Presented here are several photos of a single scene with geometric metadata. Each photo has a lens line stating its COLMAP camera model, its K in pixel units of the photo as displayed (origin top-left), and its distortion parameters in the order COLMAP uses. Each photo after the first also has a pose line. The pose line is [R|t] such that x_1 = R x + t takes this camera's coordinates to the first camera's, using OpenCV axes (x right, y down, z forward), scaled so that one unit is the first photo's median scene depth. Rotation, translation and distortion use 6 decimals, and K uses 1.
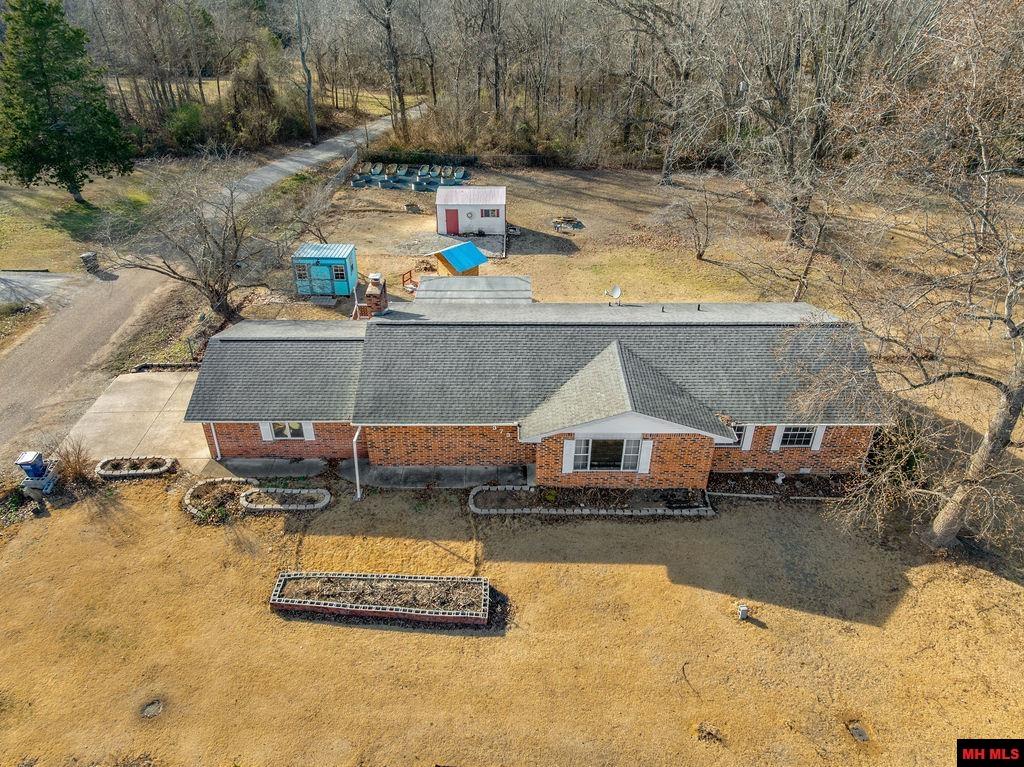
lens RADIAL K [[718.5, 0, 511.1], [0, 718.5, 392.6], [0, 0, 1]] dist [-0.000955, 0.002336]
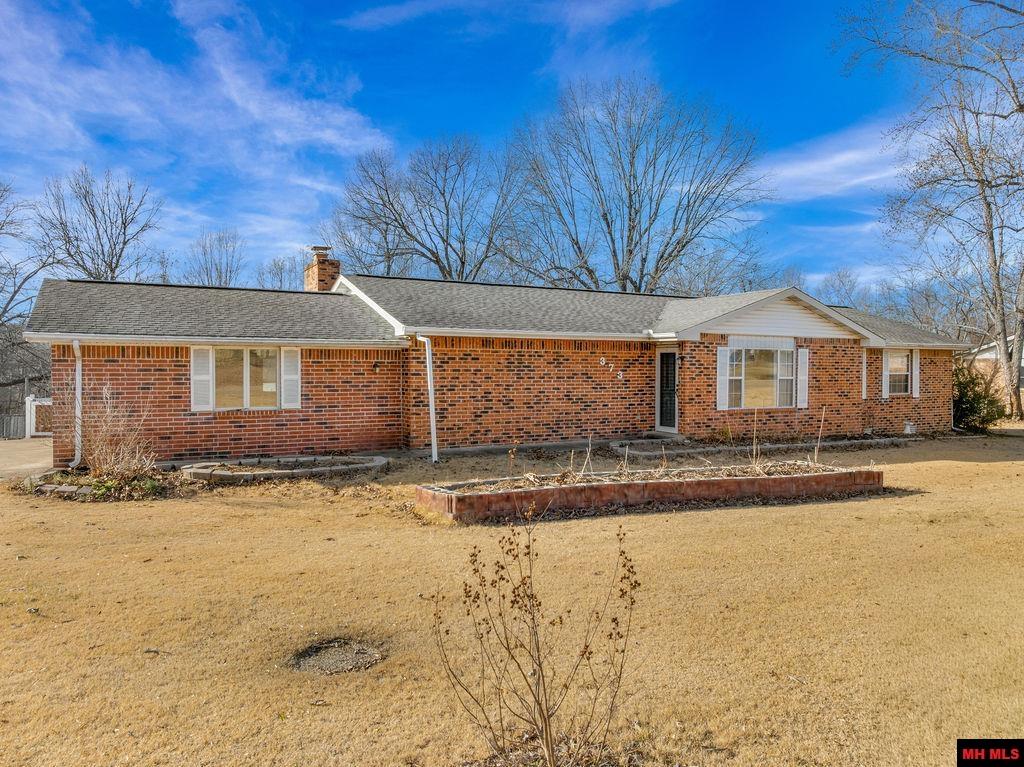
lens RADIAL K [[718.5, 0, 512.7], [0, 718.5, 378.9], [0, 0, 1]] dist [-0.000955, 0.002336]
pose [[0.883181, -0.012517, 0.468865, -0.423003], [0.266300, 0.836279, -0.479293, 0.373490], [-0.386102, 0.548162, 0.741919, 0.611899]]
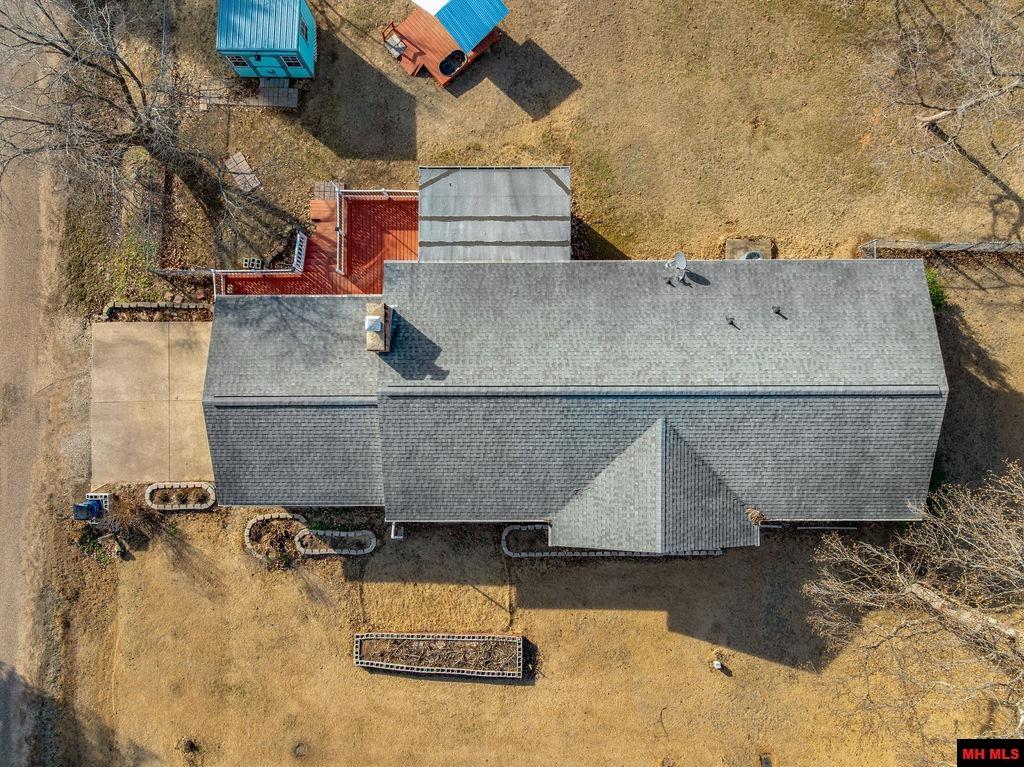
lens RADIAL K [[718.5, 0, 513.7], [0, 718.5, 389.7], [0, 0, 1]] dist [-0.000955, 0.002336]
pose [[0.999918, 0.005200, -0.011697, -0.030585], [0.006820, 0.556817, 0.830607, -0.954136], [0.010833, -0.830619, 0.556736, 0.616987]]
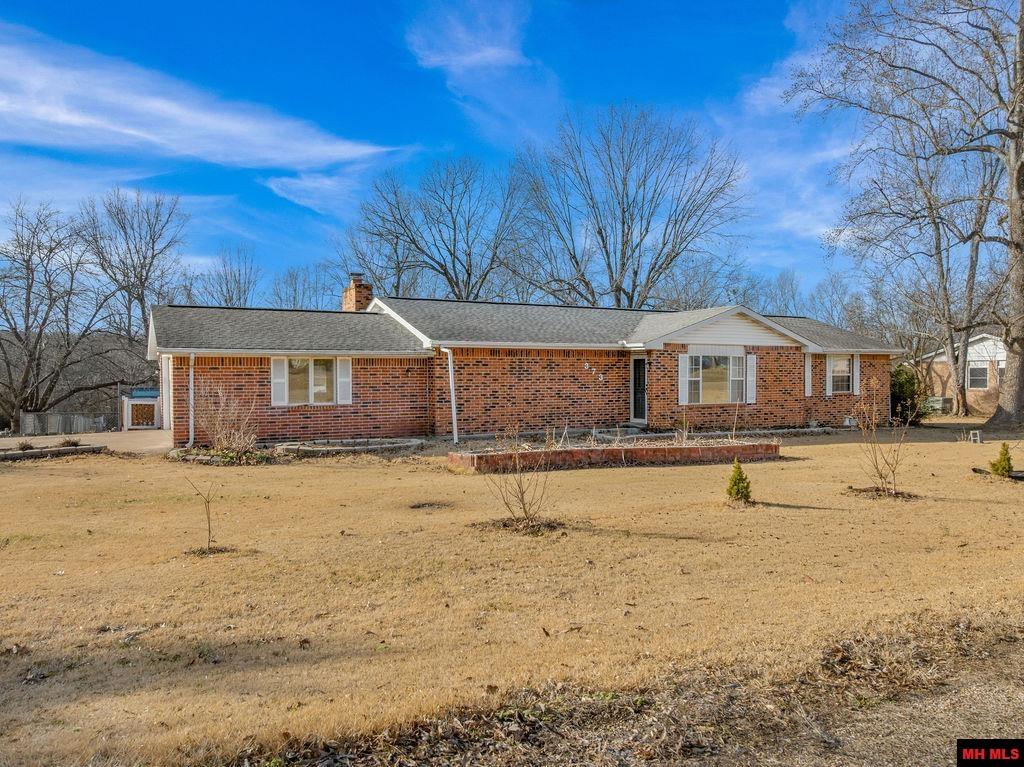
lens RADIAL K [[718.5, 0, 510.8], [0, 718.5, 386.2], [0, 0, 1]] dist [-0.000955, 0.002336]
pose [[0.887014, -0.019469, 0.461333, -0.501807], [0.266885, 0.836933, -0.477824, 0.459251], [-0.376802, 0.546959, 0.747567, 0.484289]]
